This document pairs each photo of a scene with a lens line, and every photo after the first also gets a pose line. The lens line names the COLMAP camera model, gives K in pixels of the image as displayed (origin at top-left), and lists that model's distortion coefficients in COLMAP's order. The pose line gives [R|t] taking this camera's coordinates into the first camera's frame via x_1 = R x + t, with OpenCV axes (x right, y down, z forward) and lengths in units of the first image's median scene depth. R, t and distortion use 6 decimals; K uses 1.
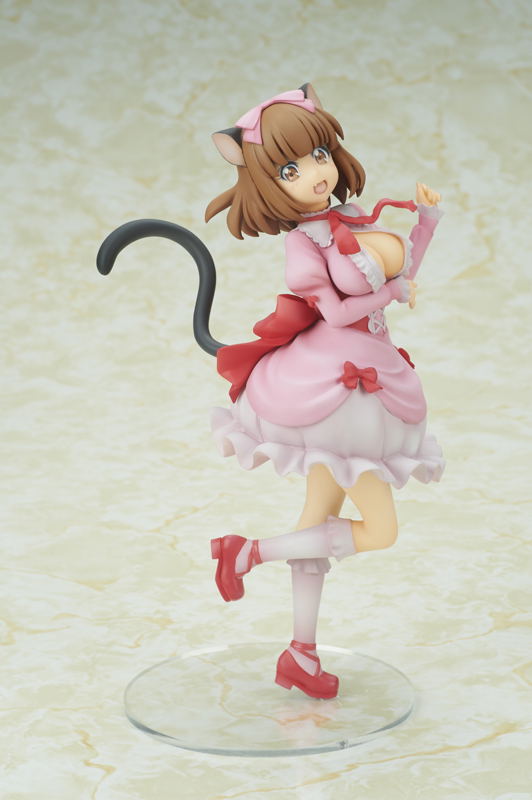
lens RADIAL K [[2549.9, 0, 266.0], [0, 2549.9, 400.0], [0, 0, 1]] dist [0.197145, 1.430645]
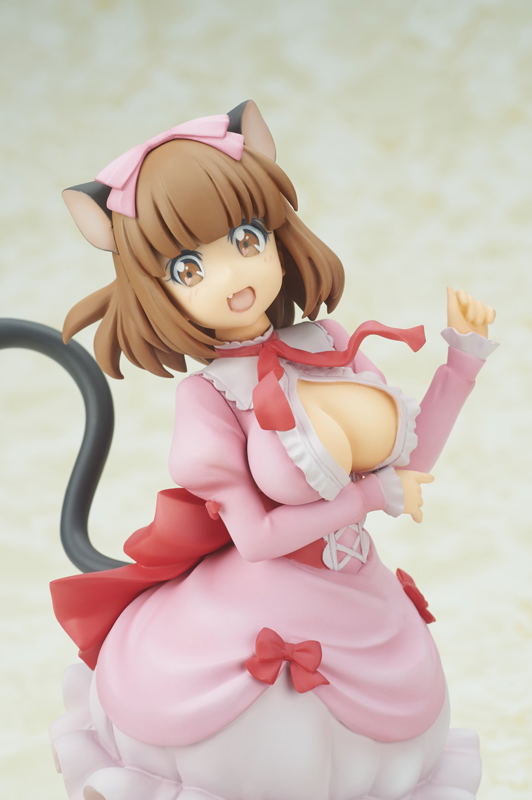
lens RADIAL K [[2549.9, 0, 266.0], [0, 2549.9, 400.0], [0, 0, 1]] dist [0.197145, 1.430645]
pose [[0.975138, 0.059648, -0.213421, 0.141837], [-0.048369, 0.997162, 0.057693, -0.092826], [0.216257, -0.045935, 0.975255, 0.469953]]
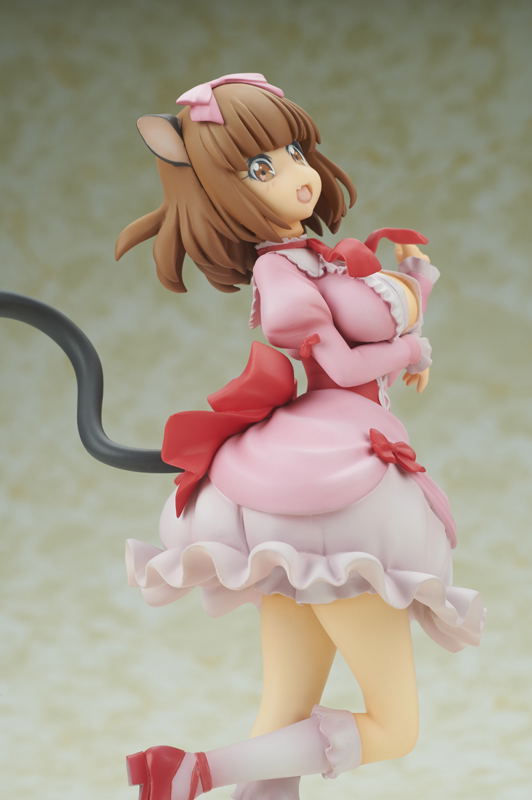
lens RADIAL K [[2549.9, 0, 266.0], [0, 2549.9, 400.0], [0, 0, 1]] dist [0.197145, 1.430645]
pose [[0.943647, 0.041854, 0.328296, -0.206691], [0.074930, 0.939193, -0.335114, 0.192853], [-0.322359, 0.340829, 0.883131, 0.420678]]
